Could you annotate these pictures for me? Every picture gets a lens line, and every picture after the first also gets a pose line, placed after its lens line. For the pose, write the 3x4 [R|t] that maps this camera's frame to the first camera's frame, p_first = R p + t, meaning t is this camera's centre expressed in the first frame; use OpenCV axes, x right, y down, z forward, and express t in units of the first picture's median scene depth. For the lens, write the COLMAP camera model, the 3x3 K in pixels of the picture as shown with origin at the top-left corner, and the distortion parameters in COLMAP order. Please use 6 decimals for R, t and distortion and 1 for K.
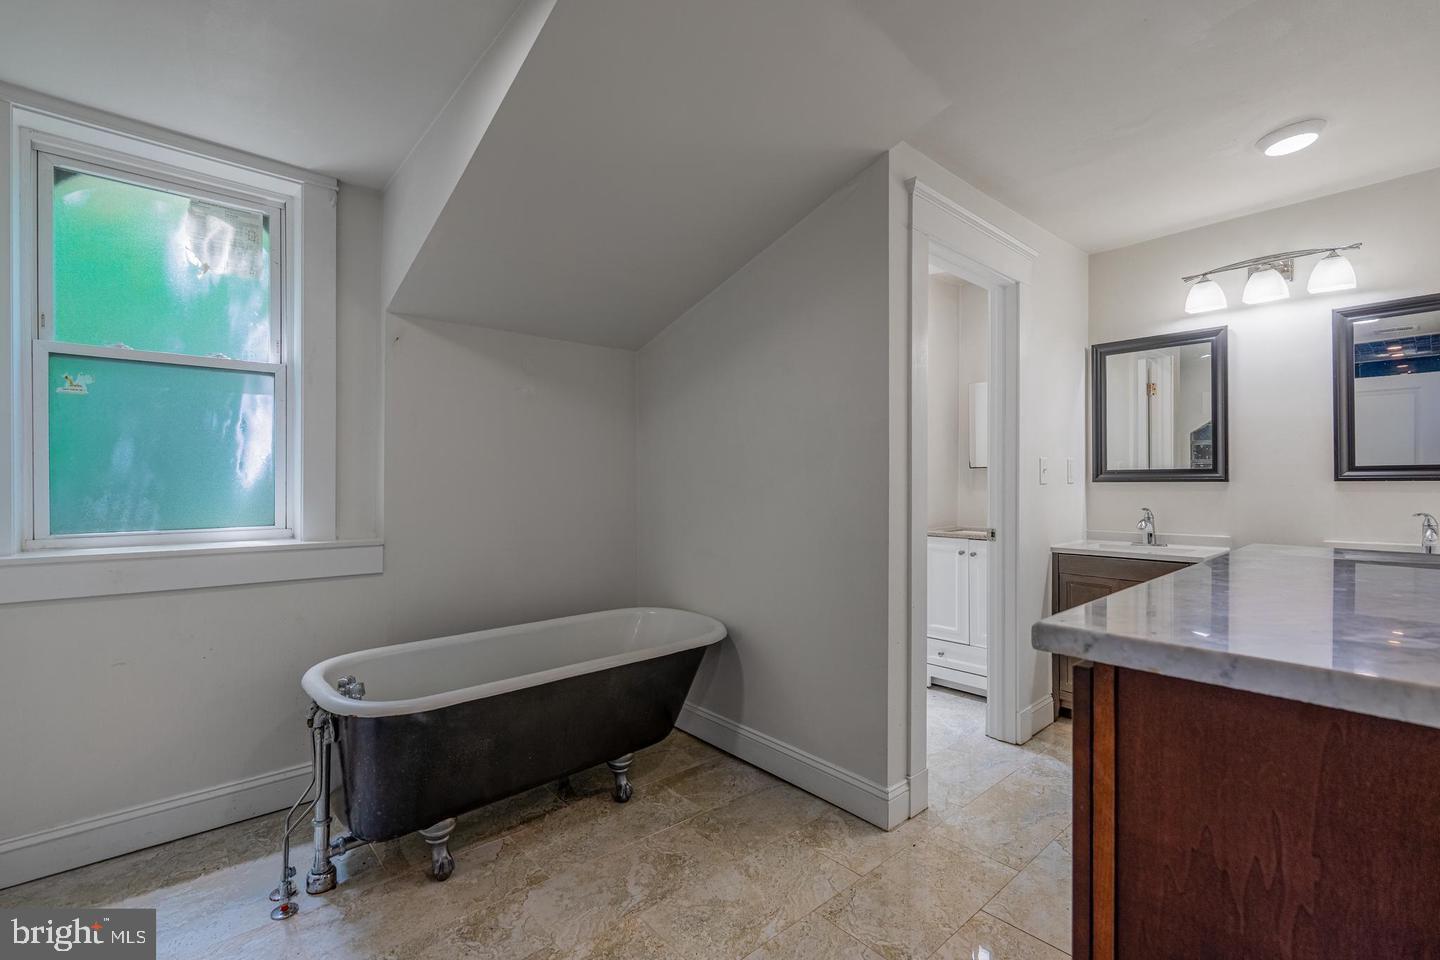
lens RADIAL K [[628.4, 0, 720.0], [0, 628.4, 480.0], [0, 0, 1]] dist [-0.005134, -0.000314]
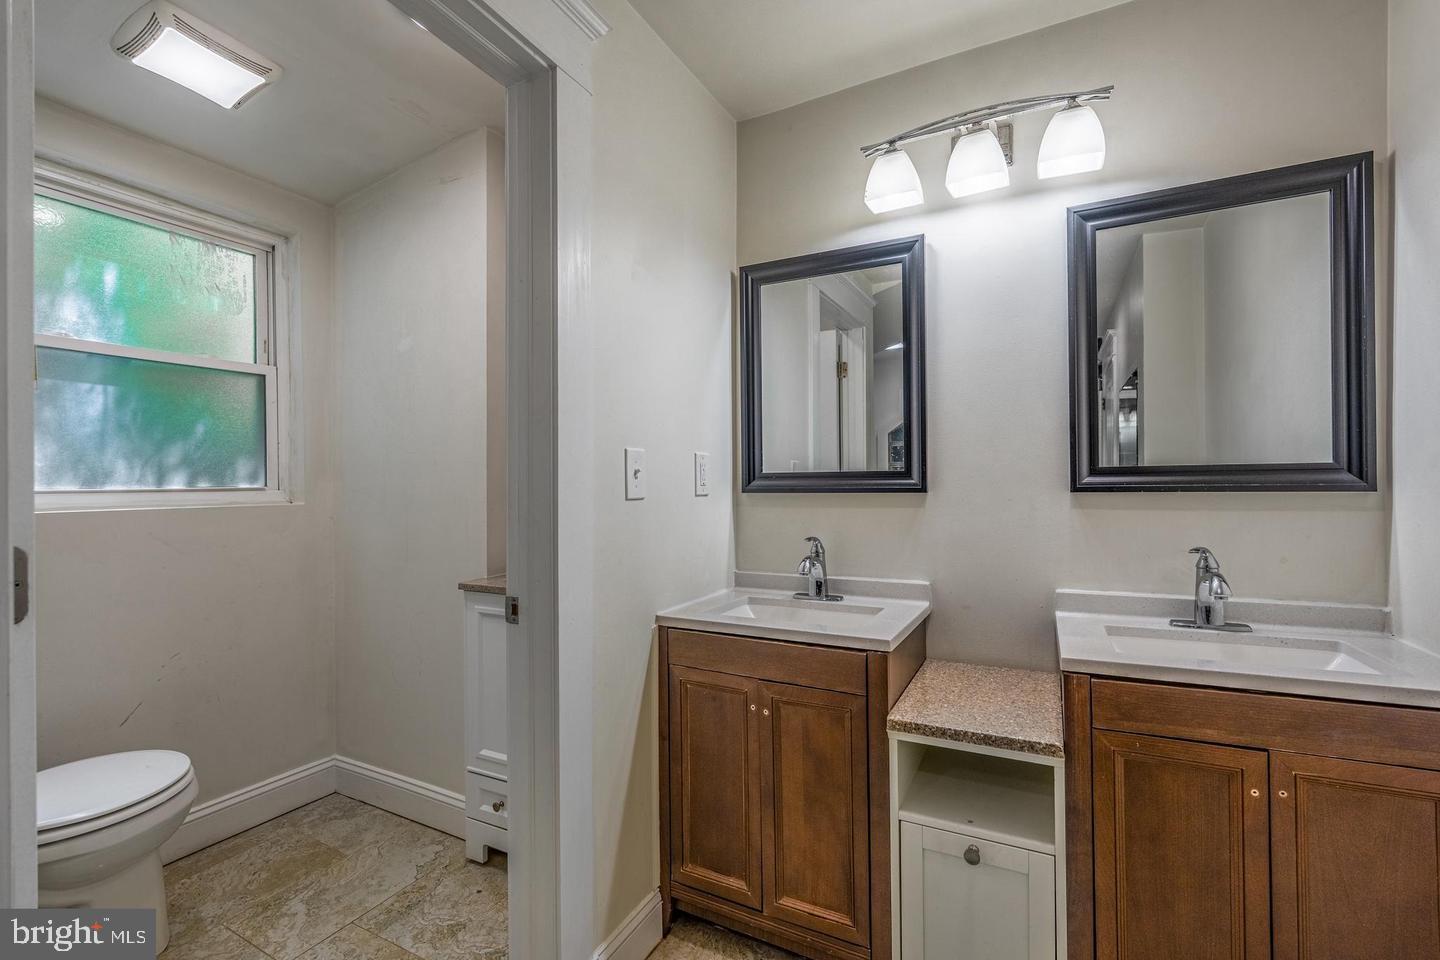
lens RADIAL K [[628.4, 0, 720.0], [0, 628.4, 480.0], [0, 0, 1]] dist [-0.005134, -0.000314]
pose [[0.930775, -0.001902, 0.365588, 0.384365], [0.003075, 0.999992, -0.002625, -0.007979], [-0.365580, 0.003567, 0.930773, 0.483020]]
